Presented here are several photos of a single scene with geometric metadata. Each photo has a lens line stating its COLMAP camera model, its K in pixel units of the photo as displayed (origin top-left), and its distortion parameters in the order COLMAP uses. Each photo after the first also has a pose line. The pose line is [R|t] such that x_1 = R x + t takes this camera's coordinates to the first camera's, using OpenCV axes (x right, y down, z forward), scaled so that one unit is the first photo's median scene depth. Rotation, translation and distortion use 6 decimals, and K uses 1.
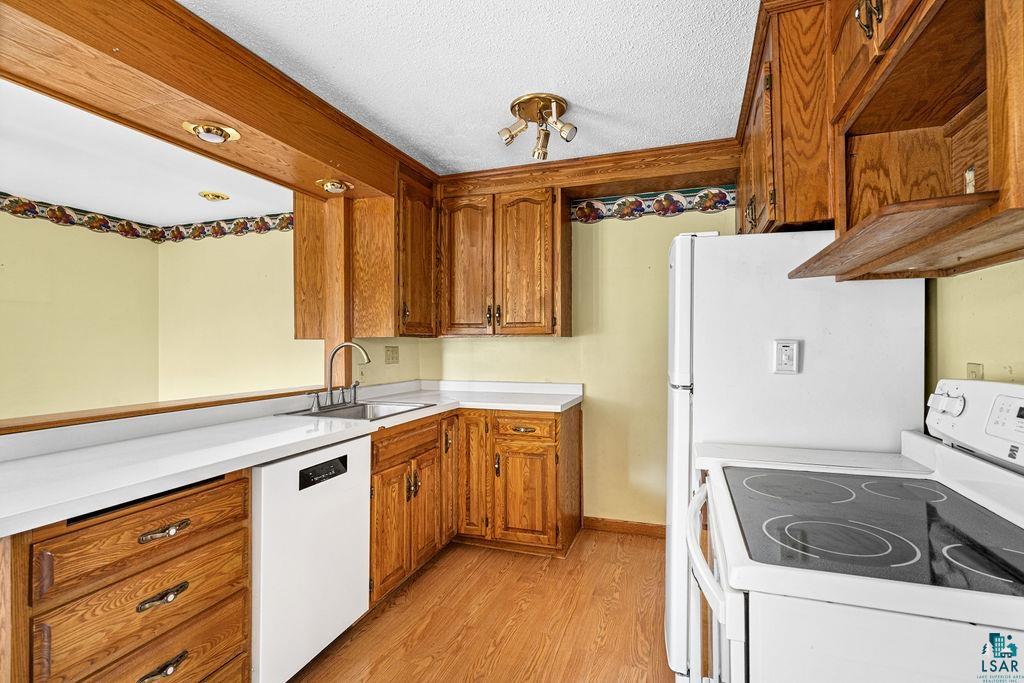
lens RADIAL K [[500.7, 0, 512.1], [0, 500.7, 341.5], [0, 0, 1]] dist [0.001996, 0.000455]
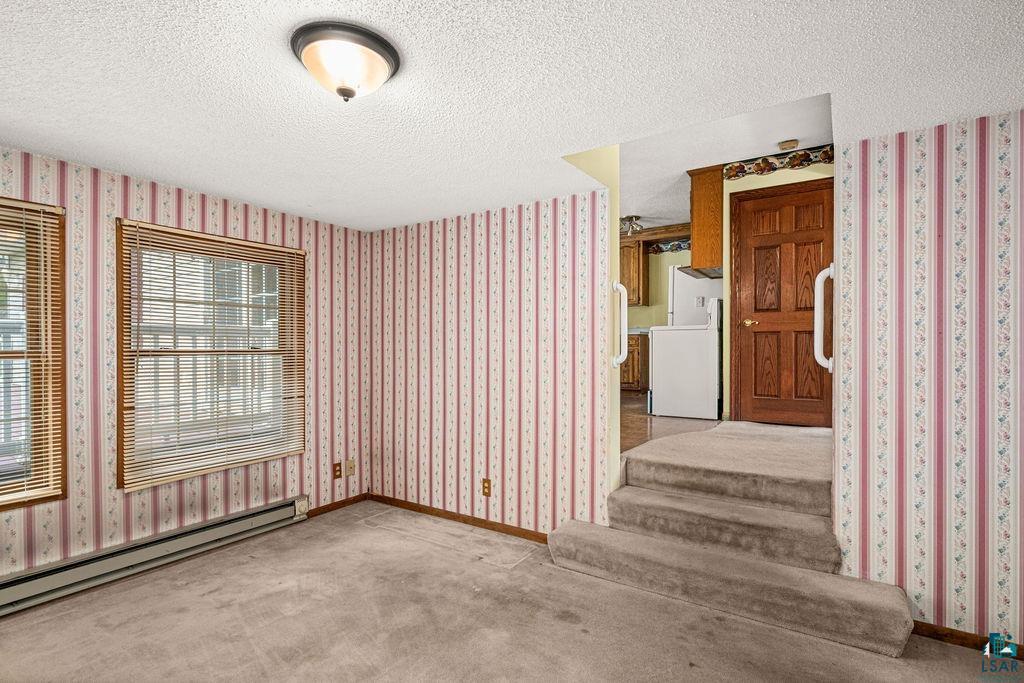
lens RADIAL K [[500.7, 0, 511.3], [0, 500.7, 344.2], [0, 0, 1]] dist [0.001996, 0.000455]
pose [[0.974099, 0.005048, -0.226066, 0.032303], [-0.003503, 0.999968, 0.007239, 0.151294], [0.226095, -0.006260, 0.974085, -1.353325]]
